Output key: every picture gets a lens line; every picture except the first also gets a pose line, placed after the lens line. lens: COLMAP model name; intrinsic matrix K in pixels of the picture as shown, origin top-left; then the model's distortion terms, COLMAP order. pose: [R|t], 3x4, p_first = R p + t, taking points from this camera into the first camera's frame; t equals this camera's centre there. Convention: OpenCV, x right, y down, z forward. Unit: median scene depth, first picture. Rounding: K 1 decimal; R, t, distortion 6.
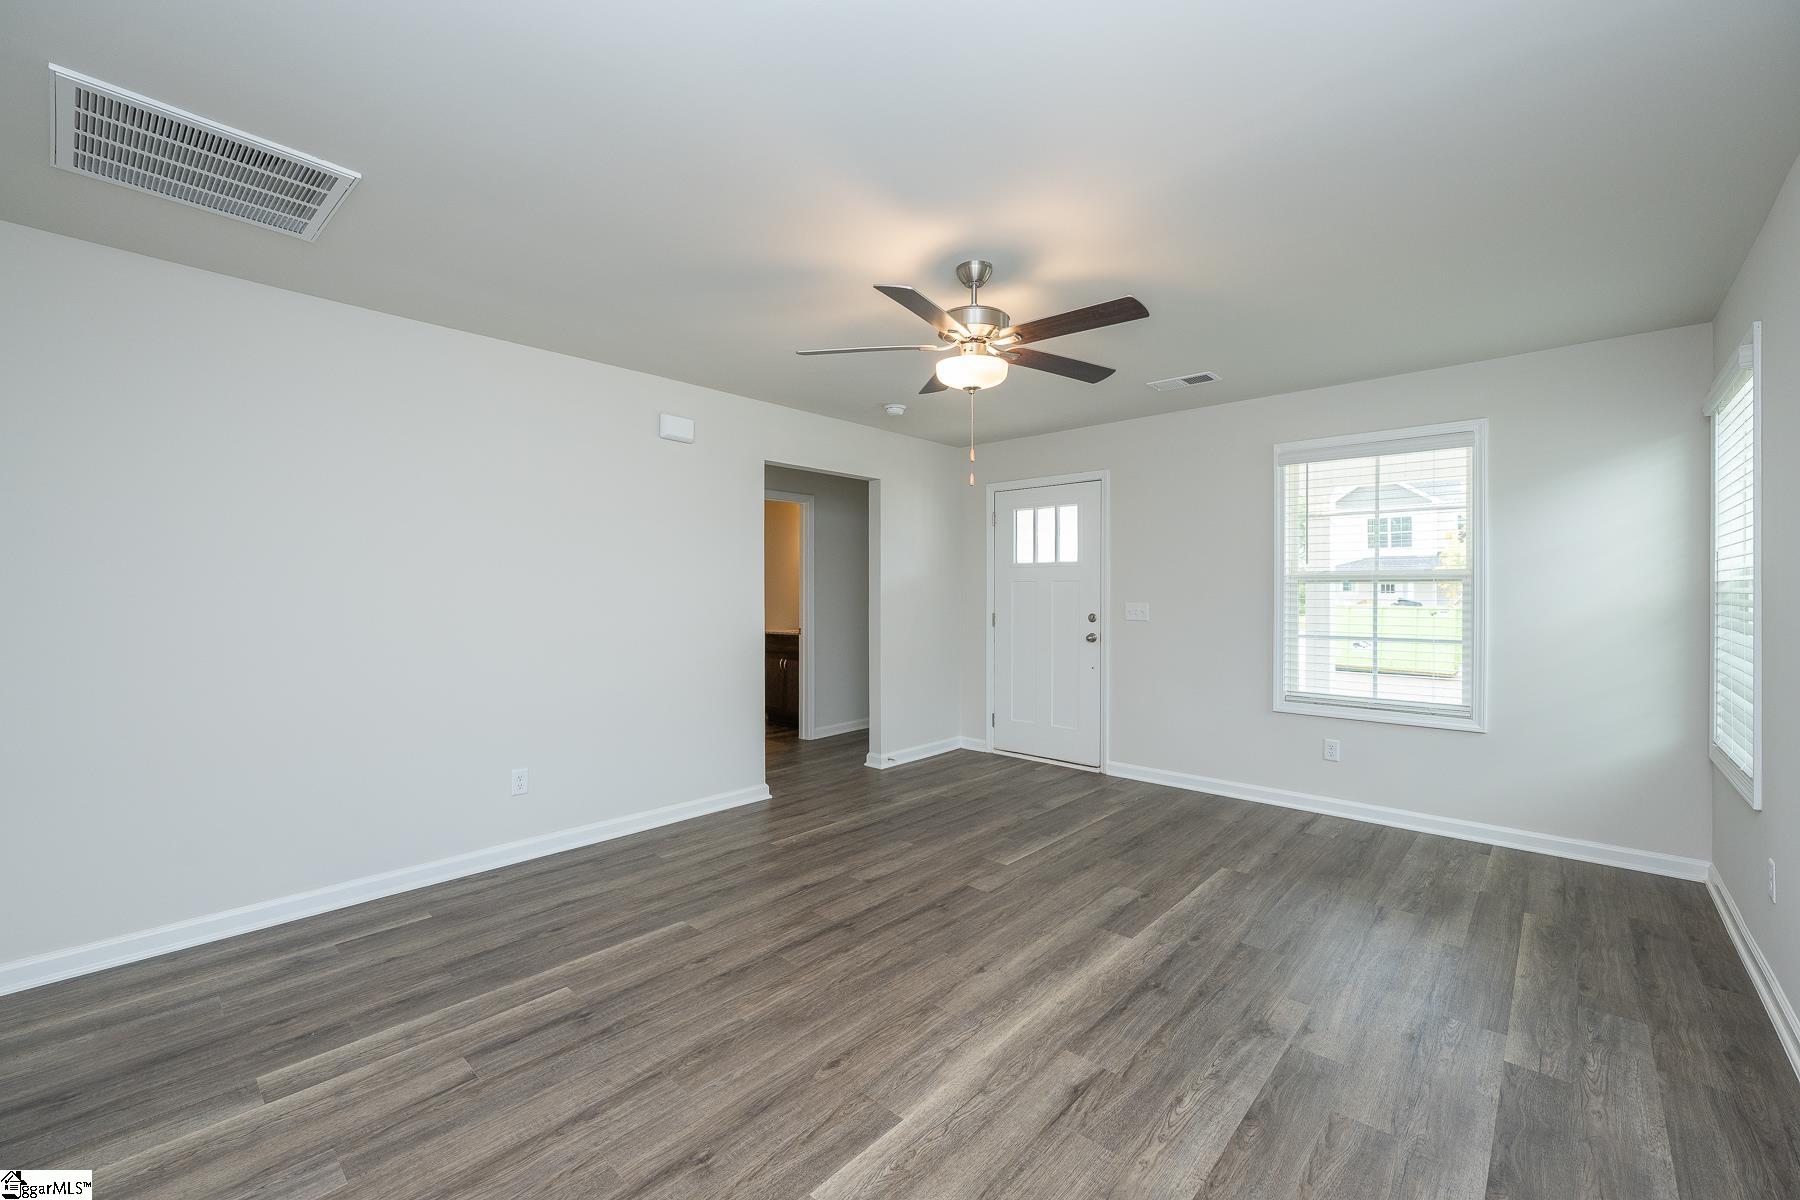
lens RADIAL K [[730.6, 0, 895.8], [0, 730.6, 592.3], [0, 0, 1]] dist [-0.000802, 0.000545]
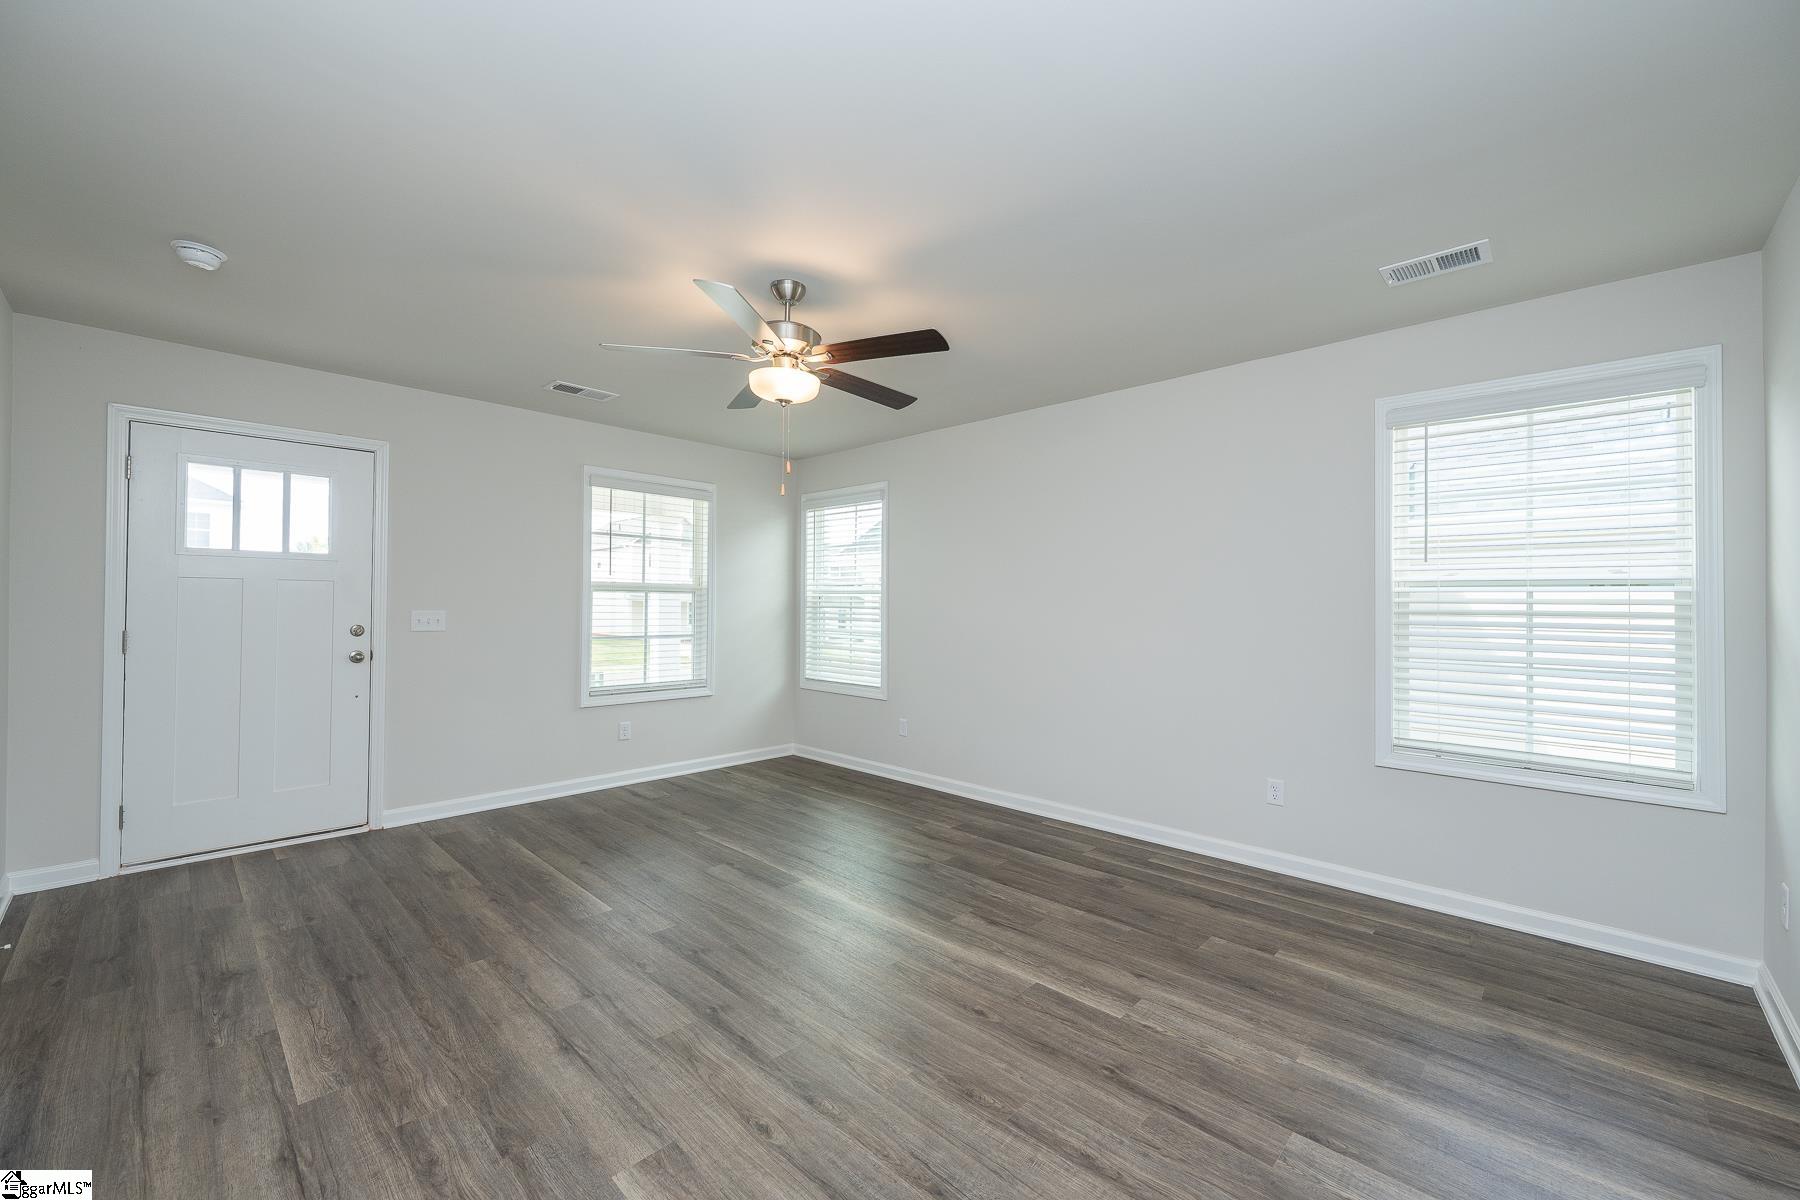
lens RADIAL K [[717.1, 0, 900.0], [0, 717.1, 600.0], [0, 0, 1]] dist [0.004797, 0.000351]
pose [[0.026209, 0.003798, 0.999649, -0.812969], [-0.008671, 0.999956, -0.003572, 0.001513], [-0.999619, -0.008574, 0.026241, 0.733801]]
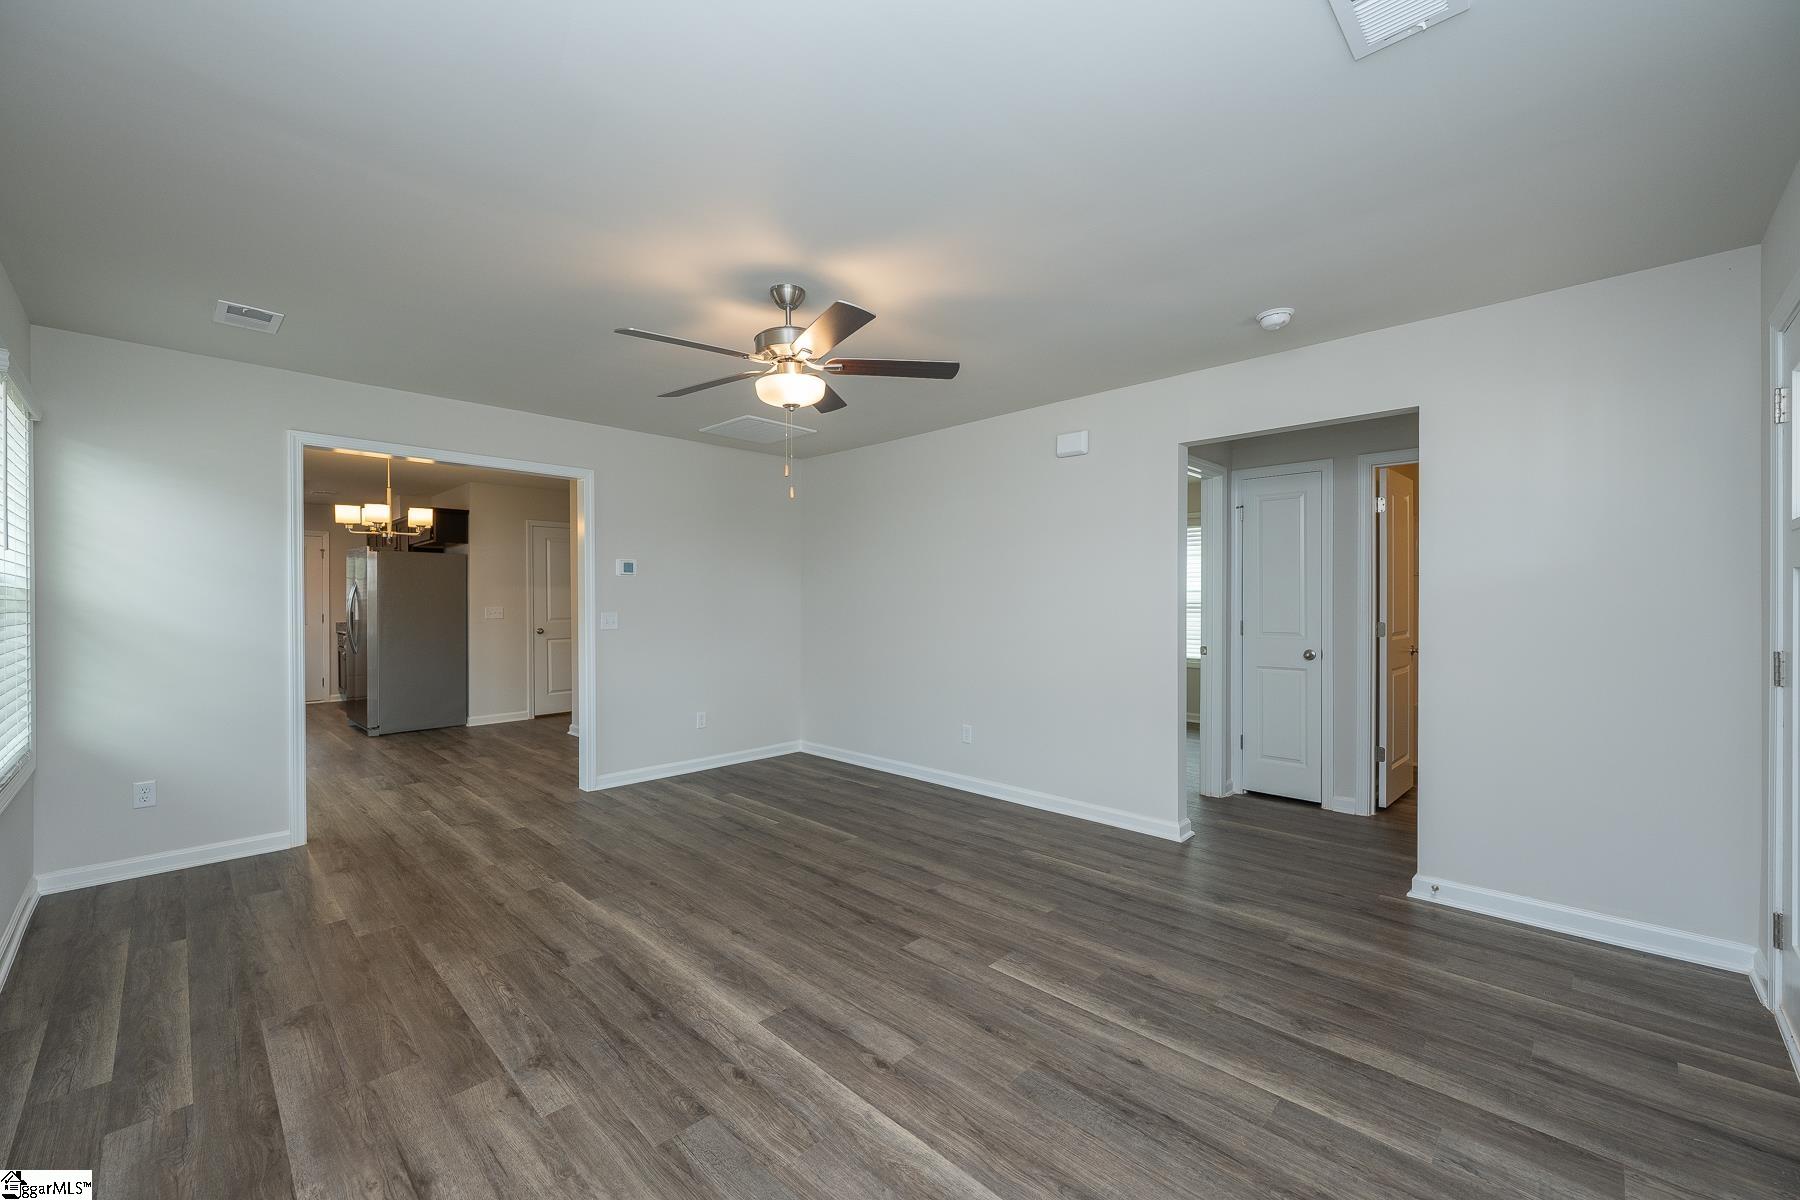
lens RADIAL K [[717.1, 0, 900.0], [0, 717.1, 600.0], [0, 0, 1]] dist [0.004797, 0.000351]
pose [[-0.034863, 0.001956, -0.999390, 1.024038], [0.005415, 0.999984, 0.001769, -0.002346], [0.999377, -0.005350, -0.034873, 1.082989]]
